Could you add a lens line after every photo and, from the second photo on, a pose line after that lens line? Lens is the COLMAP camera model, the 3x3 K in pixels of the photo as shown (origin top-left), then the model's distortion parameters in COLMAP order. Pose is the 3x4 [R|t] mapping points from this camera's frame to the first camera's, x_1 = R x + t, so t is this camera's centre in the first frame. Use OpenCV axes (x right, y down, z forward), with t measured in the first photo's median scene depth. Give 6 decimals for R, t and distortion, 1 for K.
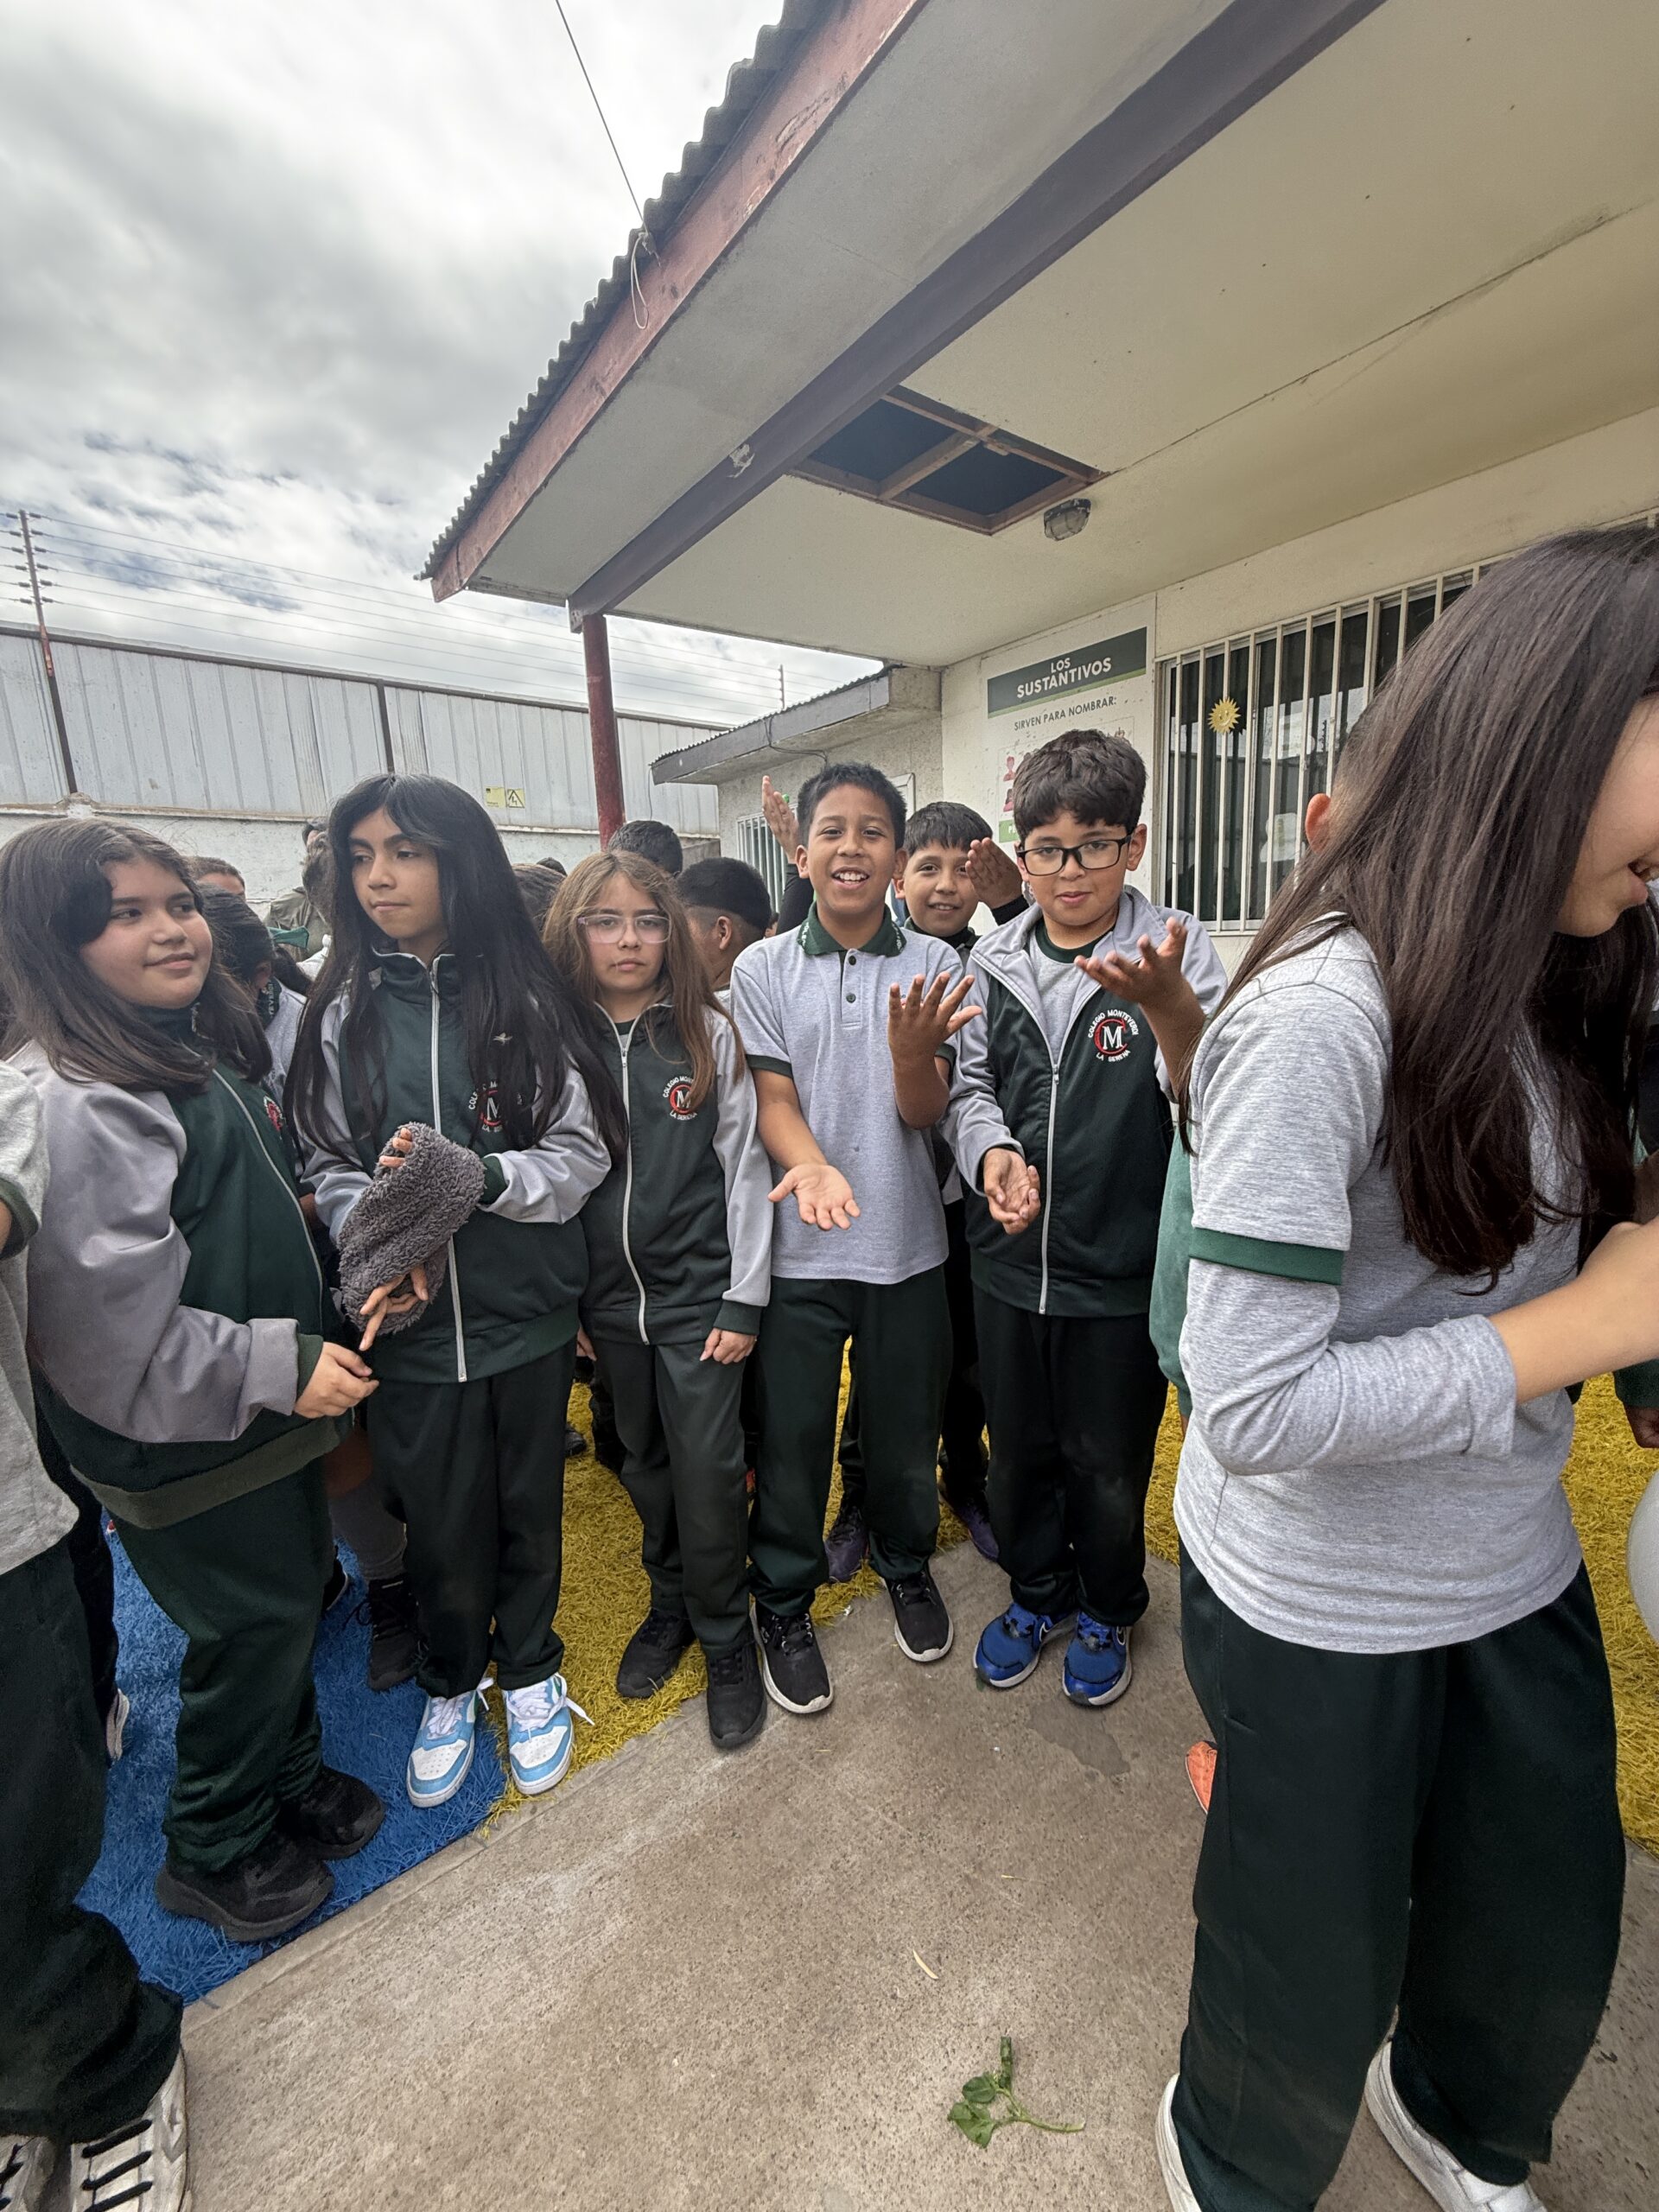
lens RADIAL K [[872.8, 0, 827.8], [0, 872.8, 1095.2], [0, 0, 1]] dist [-0.007695, 0.000290]
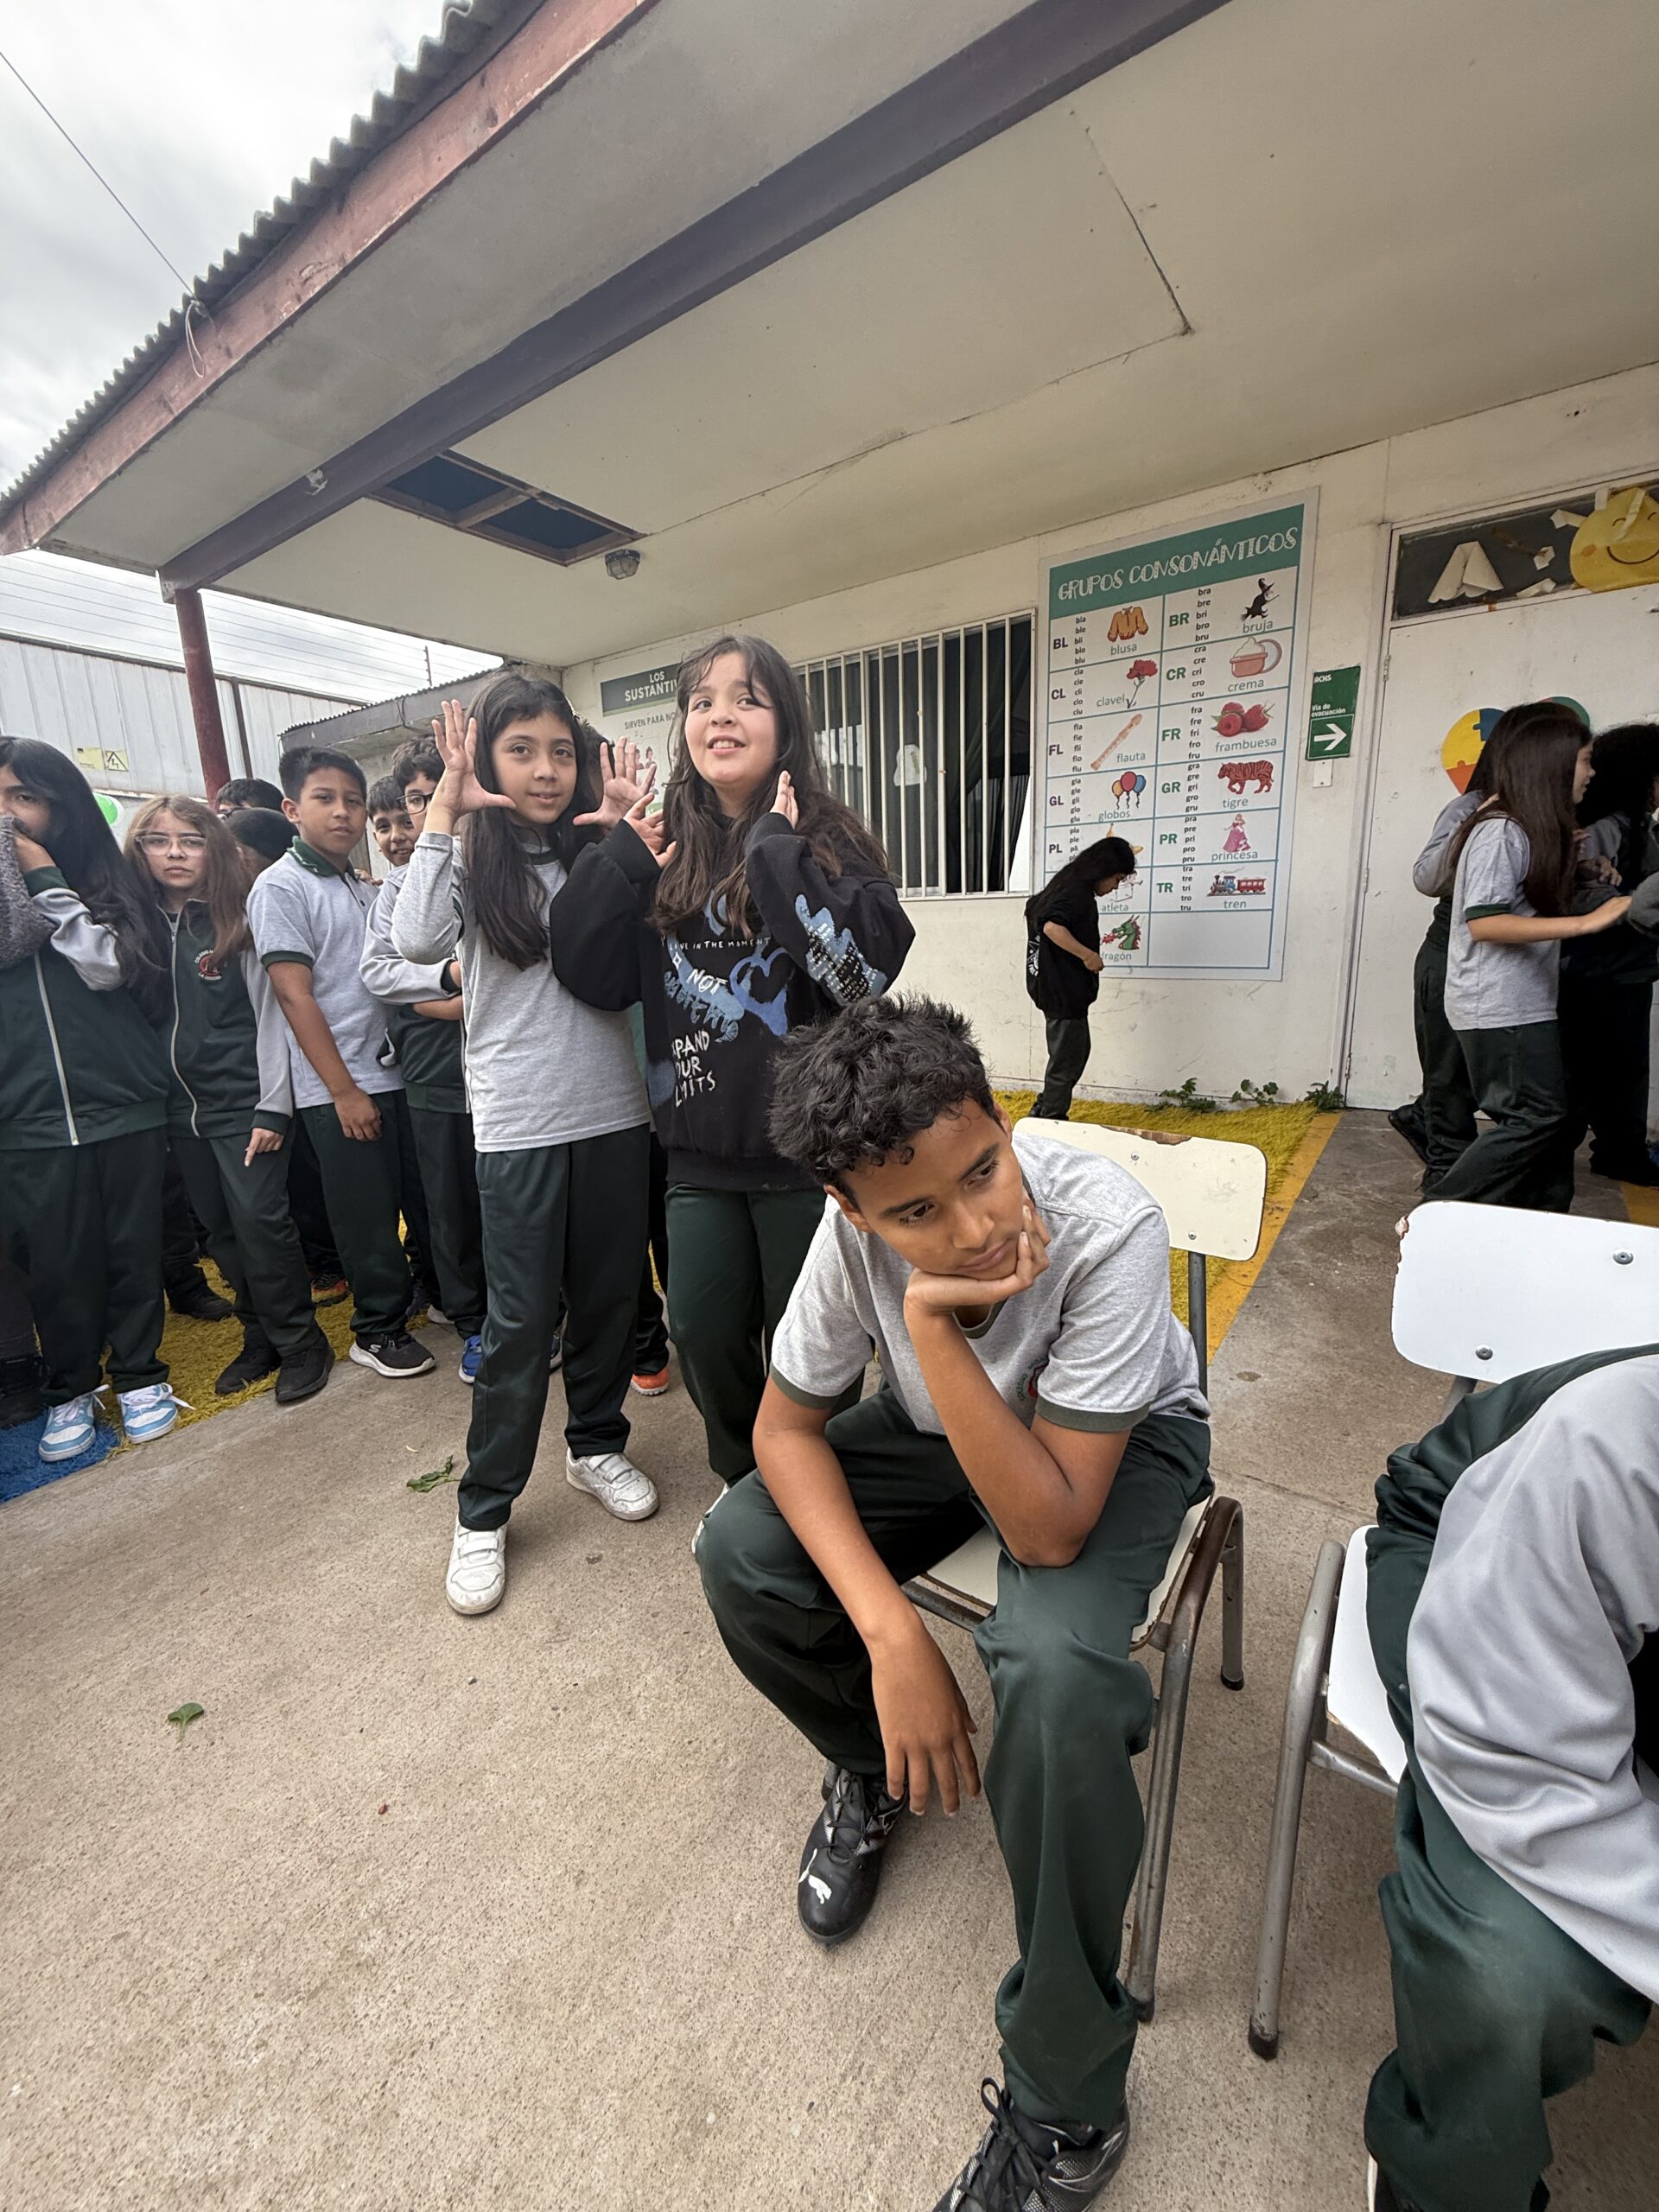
lens RADIAL K [[872.8, 0, 830.2], [0, 872.8, 1096.7], [0, 0, 1]] dist [-0.007695, 0.000290]
pose [[0.947256, -0.054555, 0.315800, 0.245327], [0.051982, 0.998510, 0.016572, 0.196469], [-0.316234, 0.000719, 0.948681, -0.567726]]
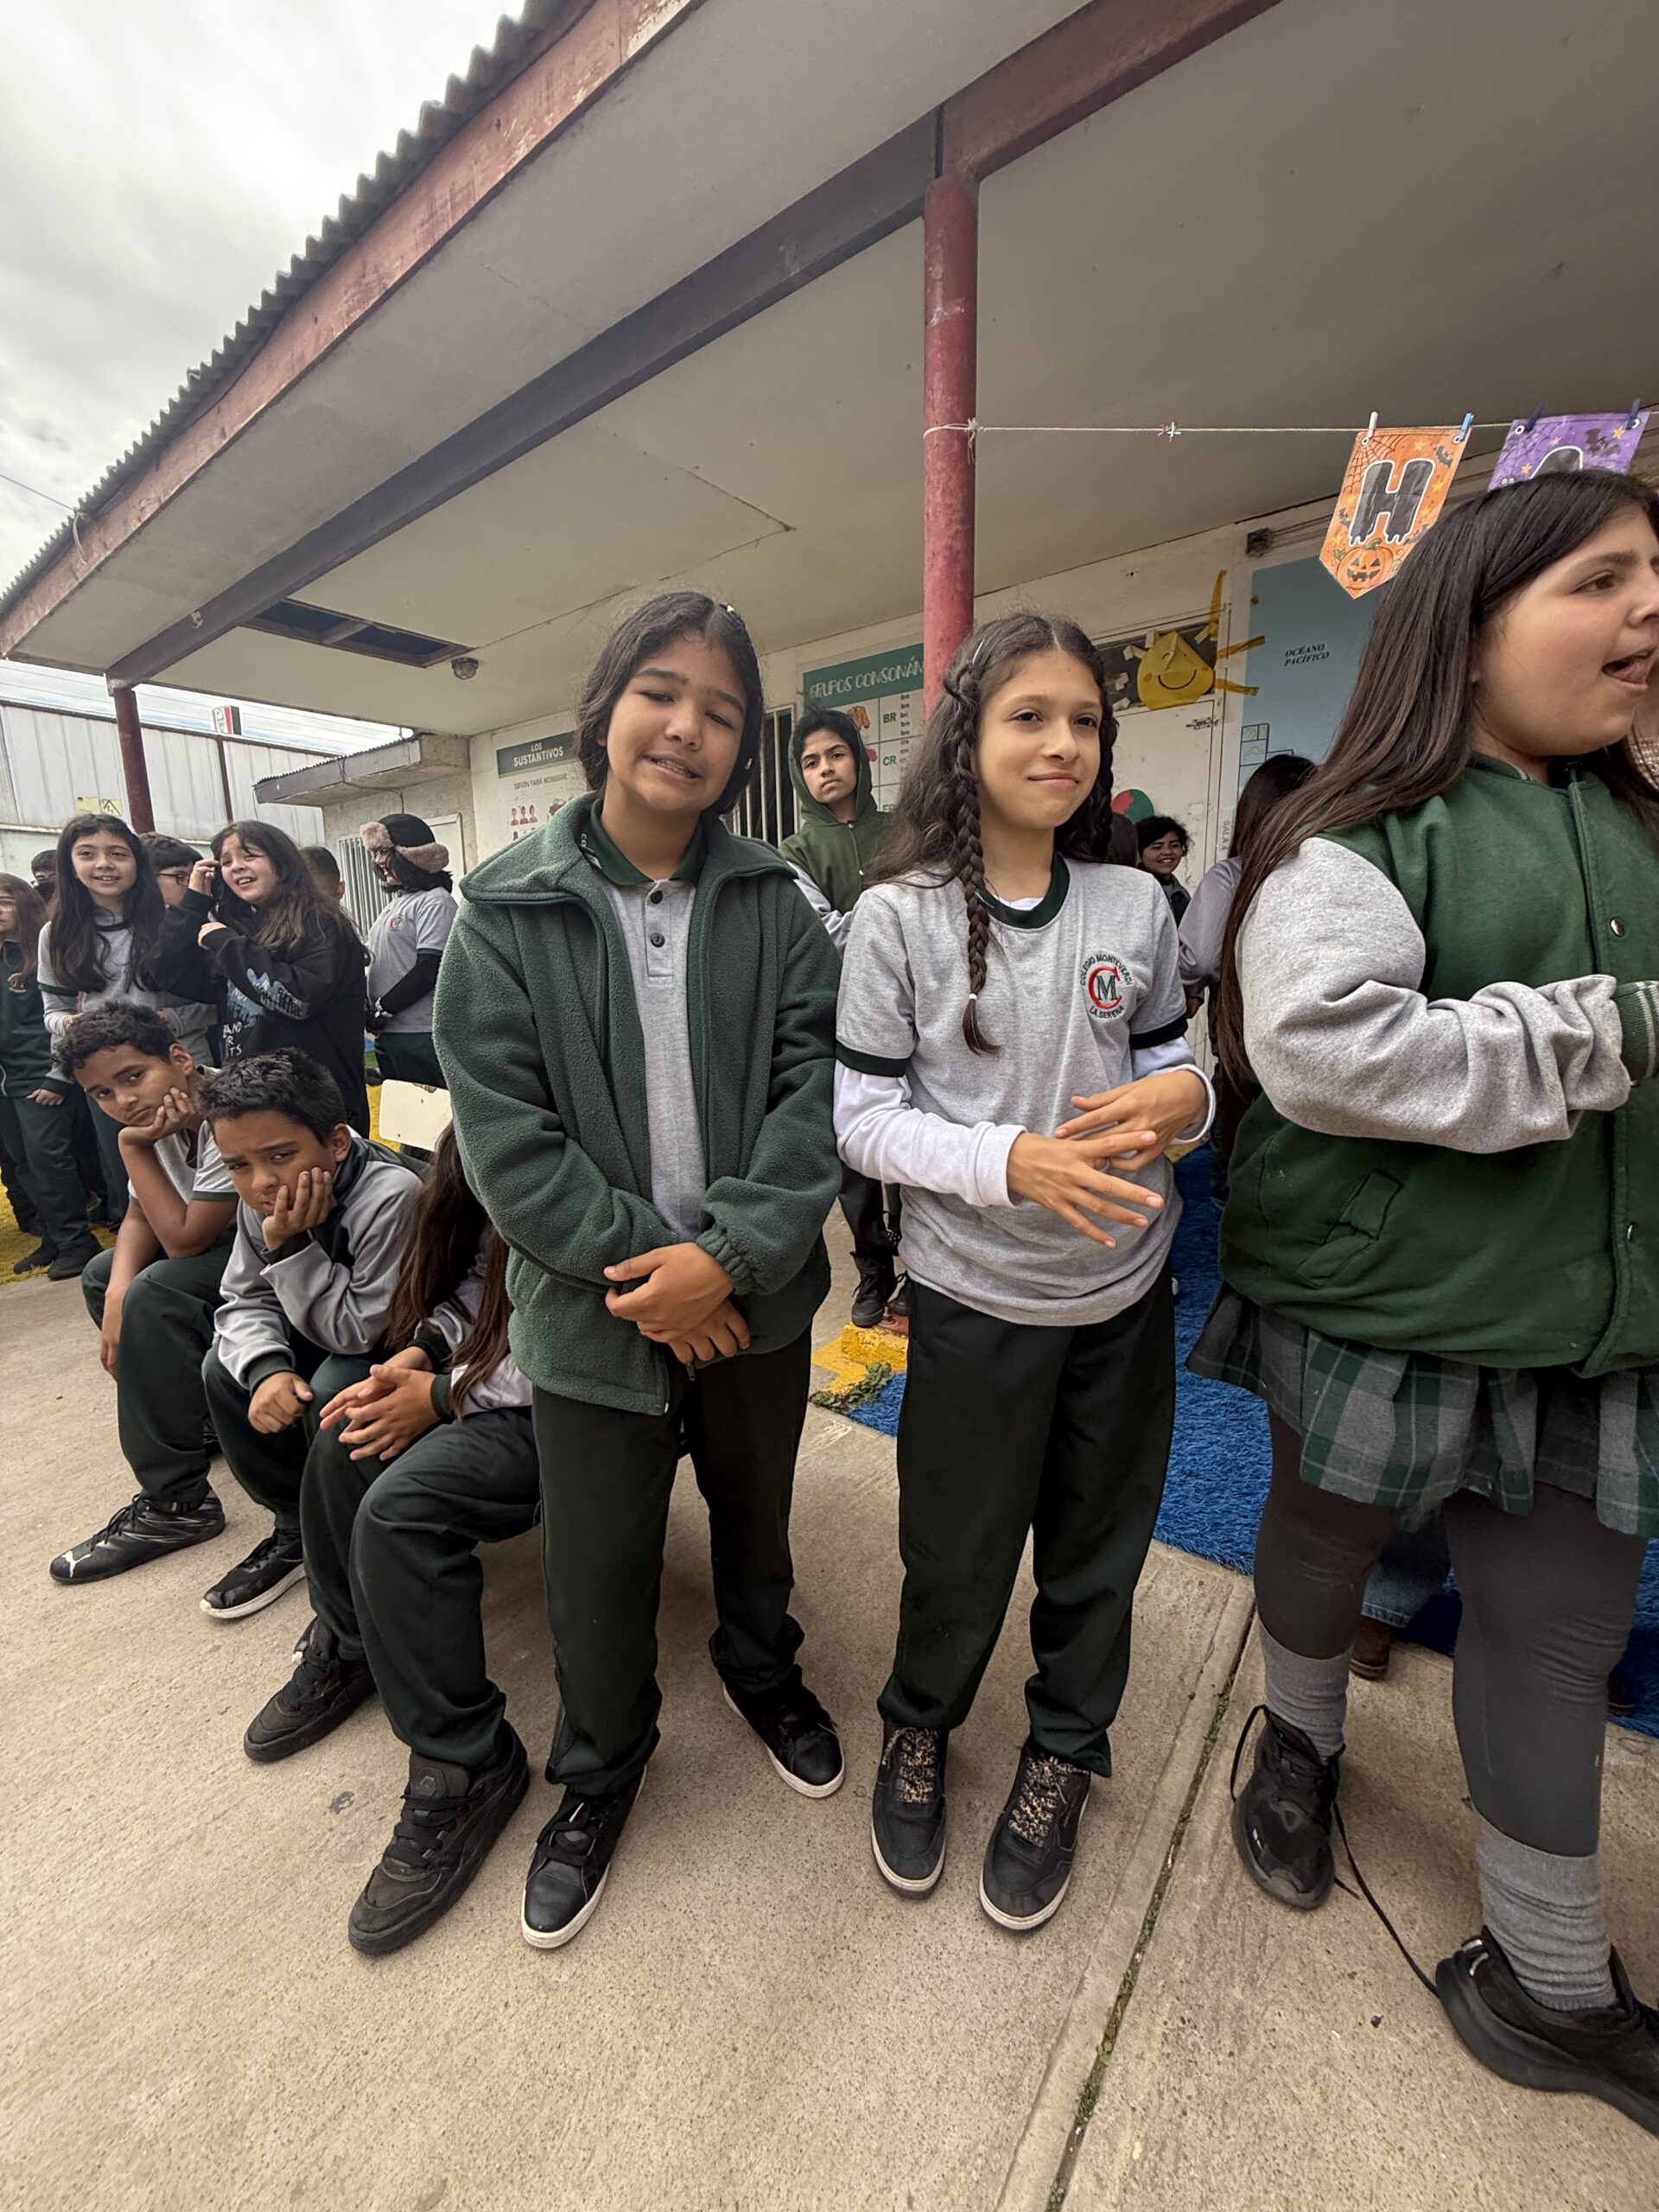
lens RADIAL K [[872.8, 0, 838.4], [0, 872.8, 1091.0], [0, 0, 1]] dist [-0.007695, 0.000290]
pose [[0.958714, -0.022334, 0.283492, 0.930324], [0.029885, 0.999304, -0.022338, 0.305199], [-0.282796, 0.029888, 0.958714, -1.346140]]
